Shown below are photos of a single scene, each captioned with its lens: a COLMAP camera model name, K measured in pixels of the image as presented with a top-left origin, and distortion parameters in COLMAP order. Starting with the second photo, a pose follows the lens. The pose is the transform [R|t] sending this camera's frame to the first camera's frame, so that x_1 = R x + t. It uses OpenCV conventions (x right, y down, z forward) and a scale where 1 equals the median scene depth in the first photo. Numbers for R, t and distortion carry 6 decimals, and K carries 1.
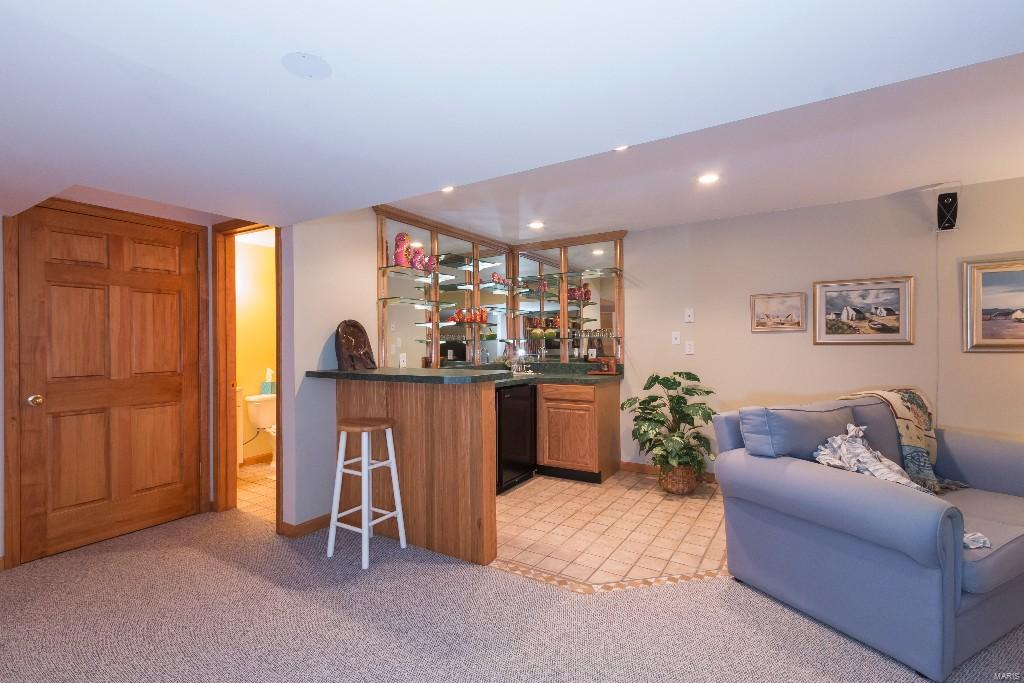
lens RADIAL K [[466.6, 0, 510.4], [0, 466.6, 341.0], [0, 0, 1]] dist [0.007985, -0.000796]
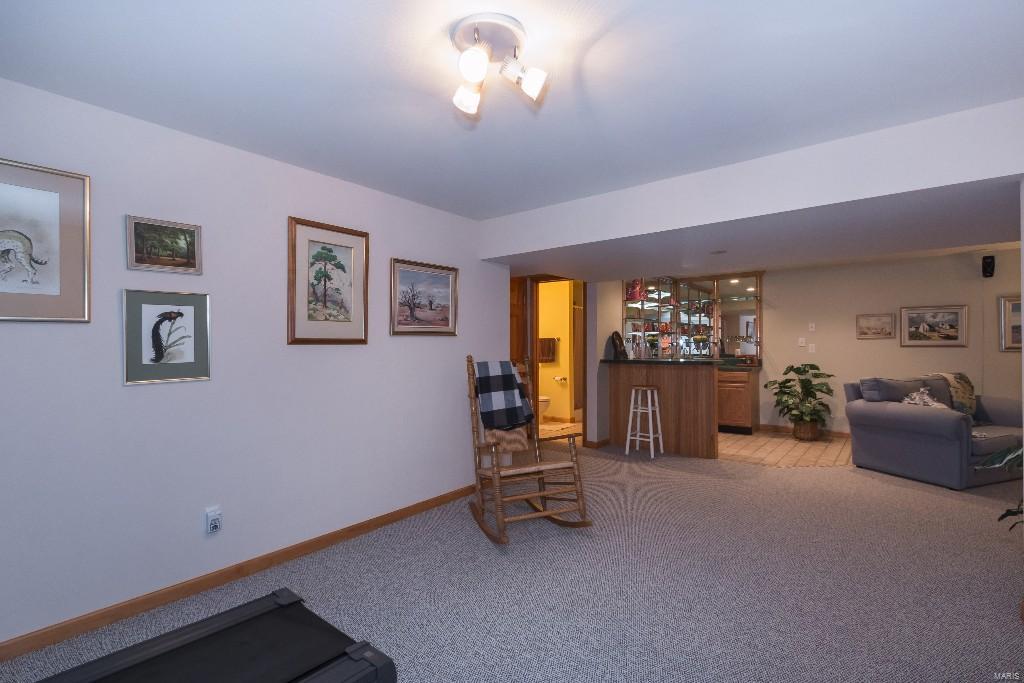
lens RADIAL K [[466.6, 0, 515.0], [0, 466.6, 342.4], [0, 0, 1]] dist [0.007985, -0.000796]
pose [[0.994080, 0.003700, -0.108592, -0.505684], [-0.003822, 0.999992, -0.000912, -0.000553], [0.108588, 0.001321, 0.994086, -0.764381]]
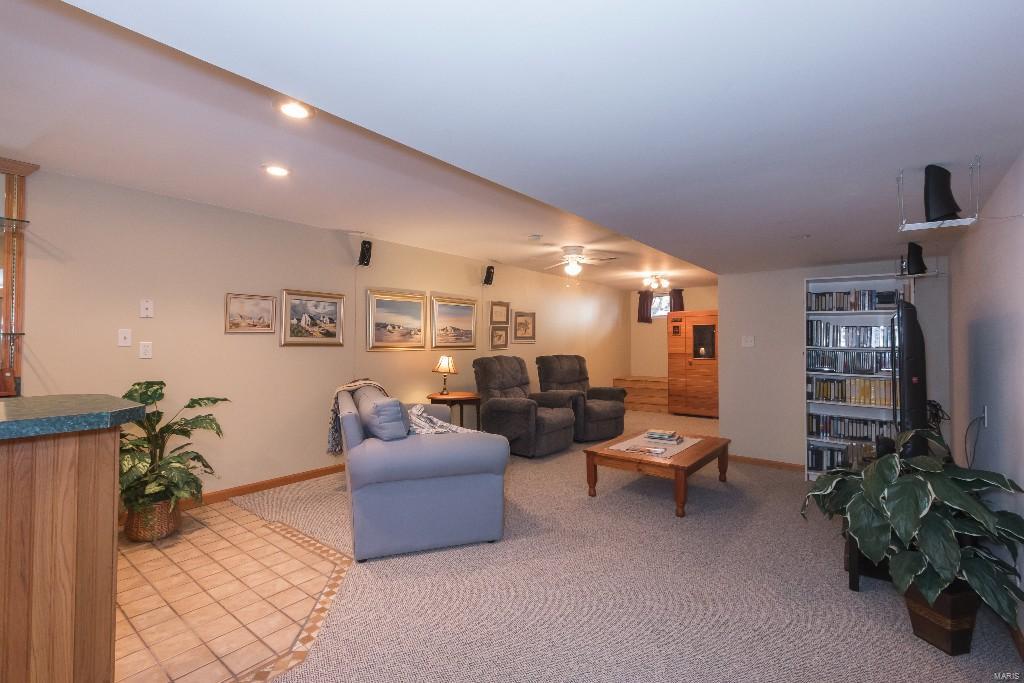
lens RADIAL K [[466.6, 0, 510.6], [0, 466.6, 337.7], [0, 0, 1]] dist [0.007985, -0.000796]
pose [[0.114313, 0.020251, 0.993238, -0.391688], [-0.006653, 0.999785, -0.019618, 0.006117], [-0.993422, -0.004365, 0.114423, 0.369560]]
